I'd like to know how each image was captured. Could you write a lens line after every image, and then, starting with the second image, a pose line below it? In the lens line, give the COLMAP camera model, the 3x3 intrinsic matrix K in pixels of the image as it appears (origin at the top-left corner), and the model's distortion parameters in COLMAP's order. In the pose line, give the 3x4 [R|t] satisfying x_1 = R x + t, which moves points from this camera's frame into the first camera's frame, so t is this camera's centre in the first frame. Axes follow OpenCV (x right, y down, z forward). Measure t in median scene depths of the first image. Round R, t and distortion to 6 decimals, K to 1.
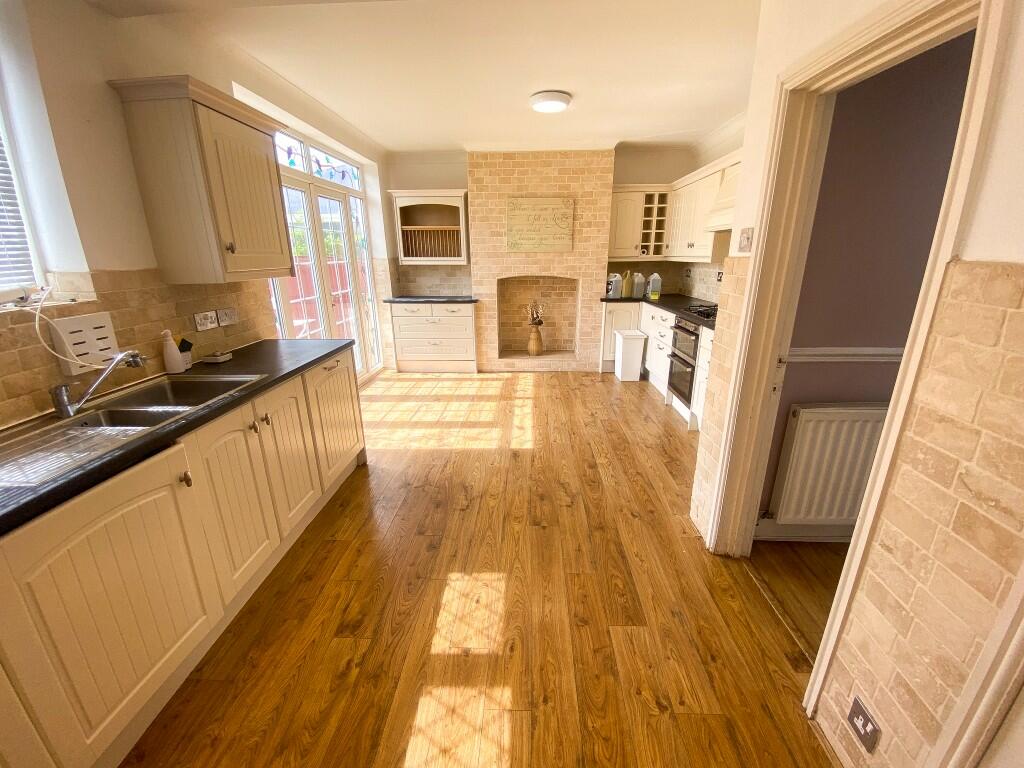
lens RADIAL K [[411.6, 0, 509.6], [0, 411.6, 389.2], [0, 0, 1]] dist [0.039803, -0.034851]
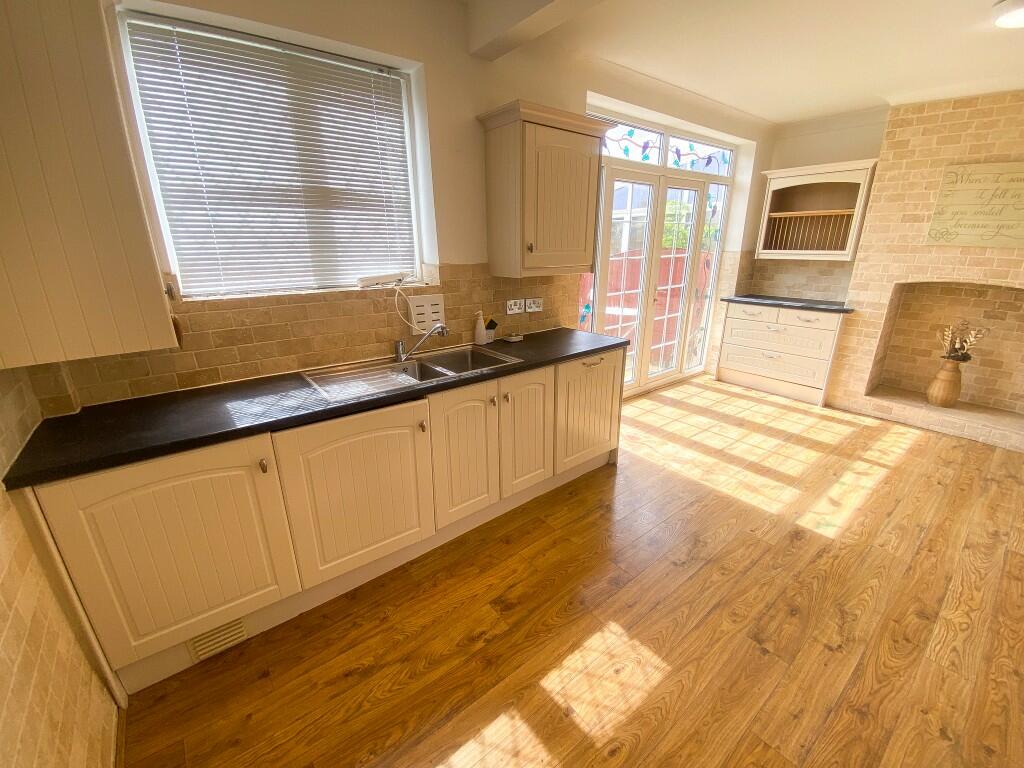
lens RADIAL K [[415.3, 0, 508.7], [0, 415.3, 384.5], [0, 0, 1]] dist [0.021110, -0.021512]
pose [[0.648094, 0.245521, -0.720898, 0.099153], [-0.232437, 0.965210, 0.119765, -0.041333], [0.725223, 0.089944, 0.682614, 0.082930]]
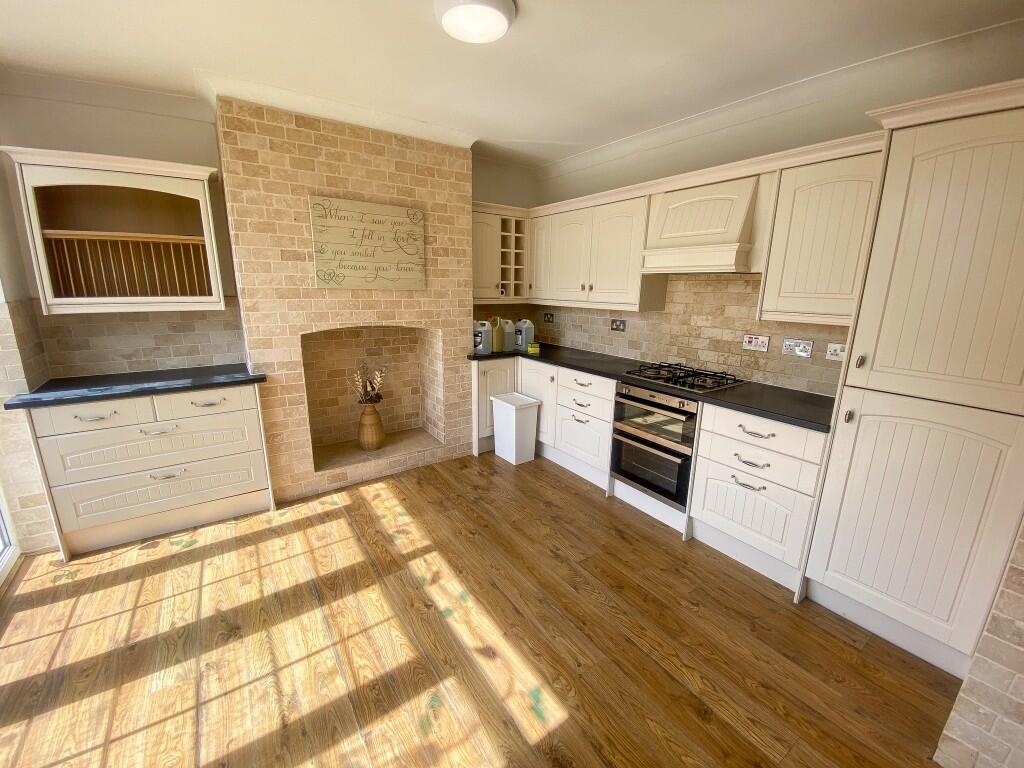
lens RADIAL K [[409.1, 0, 512.0], [0, 409.1, 384.0], [0, 0, 1]] dist [0.019447, -0.024325]
pose [[0.790005, -0.122777, 0.600681, -0.156525], [0.166460, 0.985894, -0.017413, -0.157617], [-0.590070, 0.113745, 0.799299, 0.432587]]
